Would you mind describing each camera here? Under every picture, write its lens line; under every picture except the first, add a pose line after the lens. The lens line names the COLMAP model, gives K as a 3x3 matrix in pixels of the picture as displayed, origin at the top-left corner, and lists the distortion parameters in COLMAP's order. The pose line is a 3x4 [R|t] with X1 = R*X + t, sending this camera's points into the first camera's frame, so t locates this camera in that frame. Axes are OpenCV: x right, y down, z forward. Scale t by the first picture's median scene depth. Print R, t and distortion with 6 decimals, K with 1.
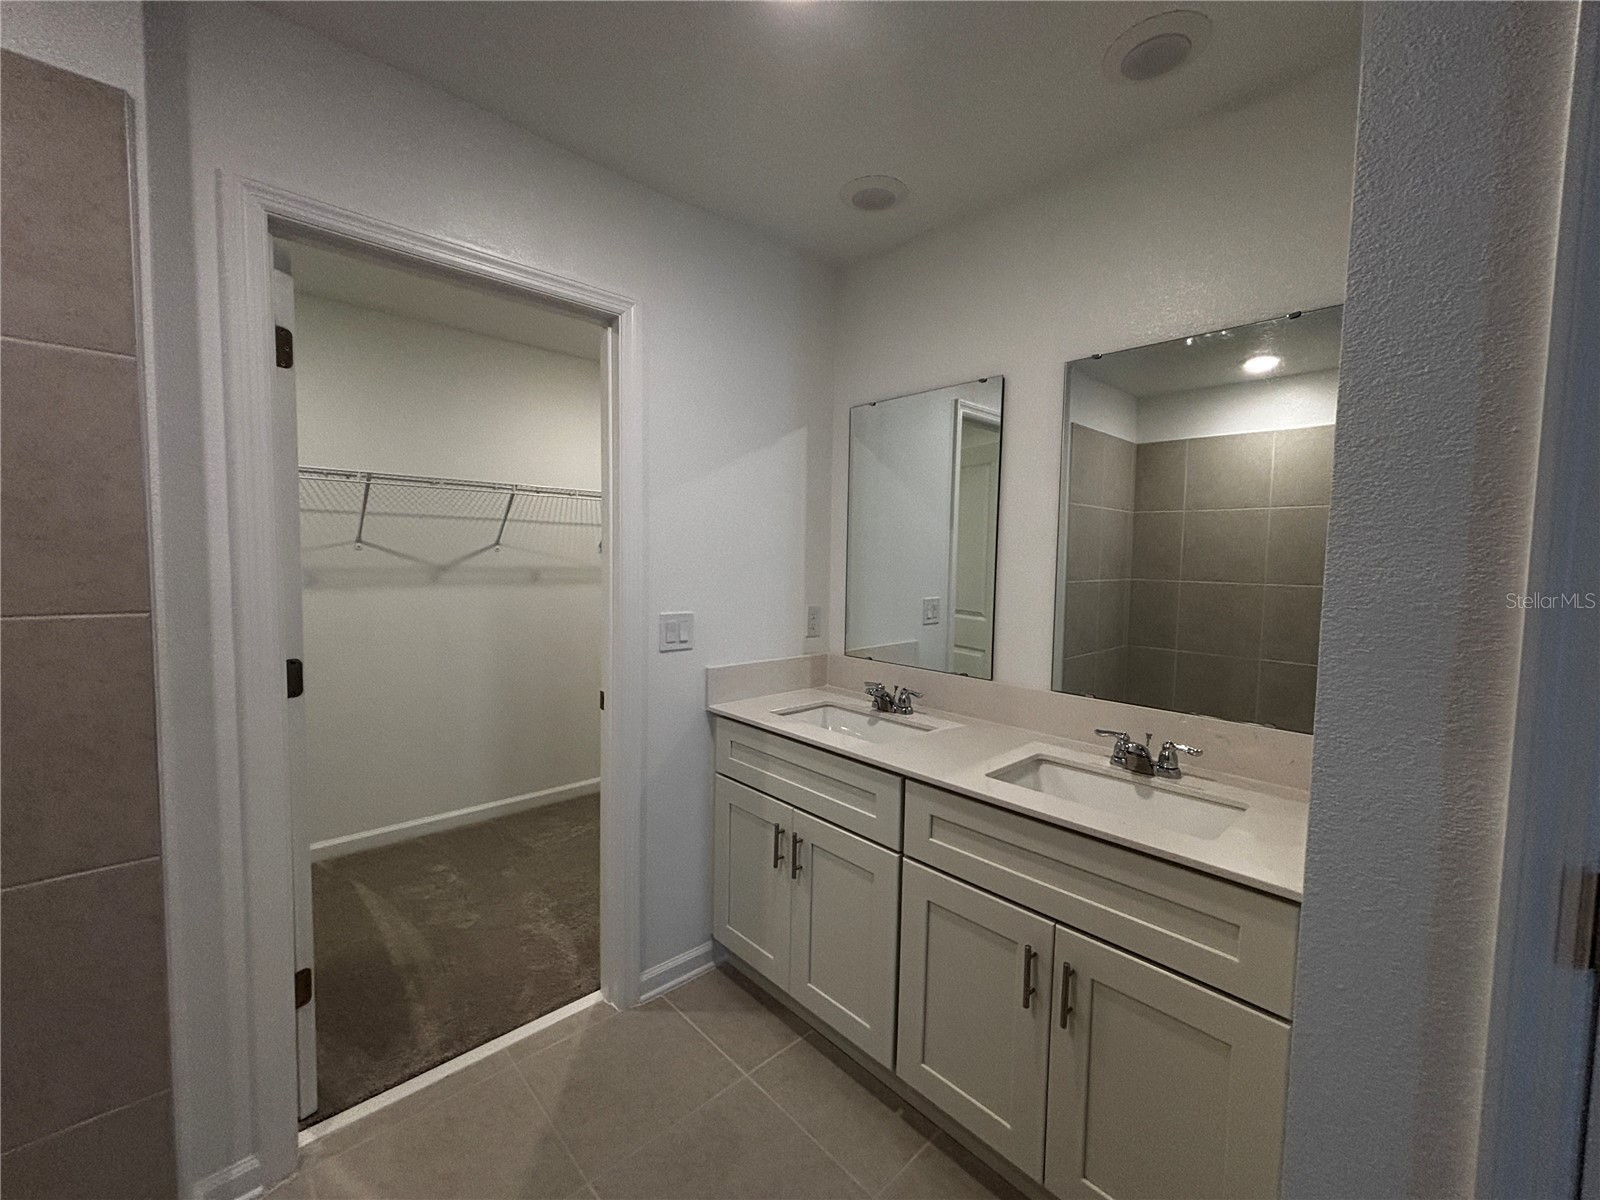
lens RADIAL K [[640.1, 0, 804.1], [0, 640.1, 599.6], [0, 0, 1]] dist [0.000680, -0.000471]
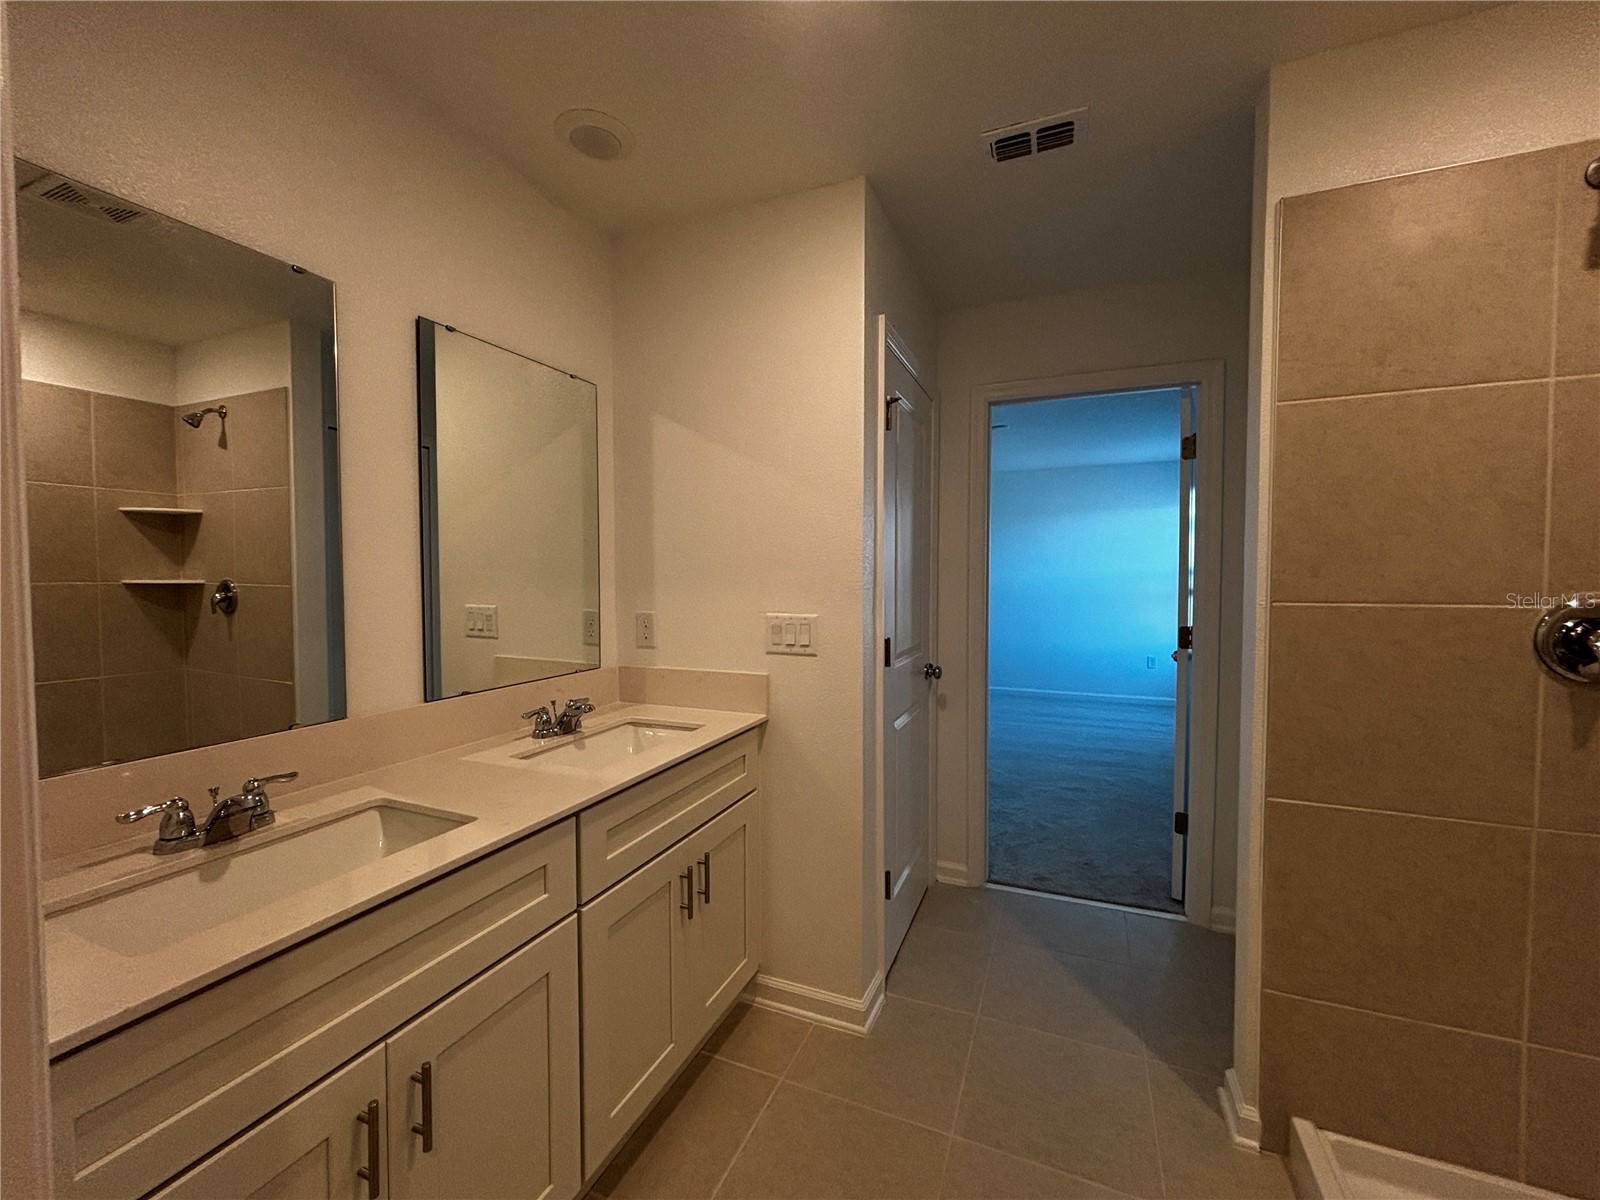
lens RADIAL K [[640.1, 0, 804.1], [0, 640.1, 599.6], [0, 0, 1]] dist [0.000680, -0.000471]
pose [[-0.407654, -0.049068, 0.911817, -0.666275], [0.056224, 0.995312, 0.078698, -0.035305], [-0.911404, 0.083347, -0.402984, 1.017666]]
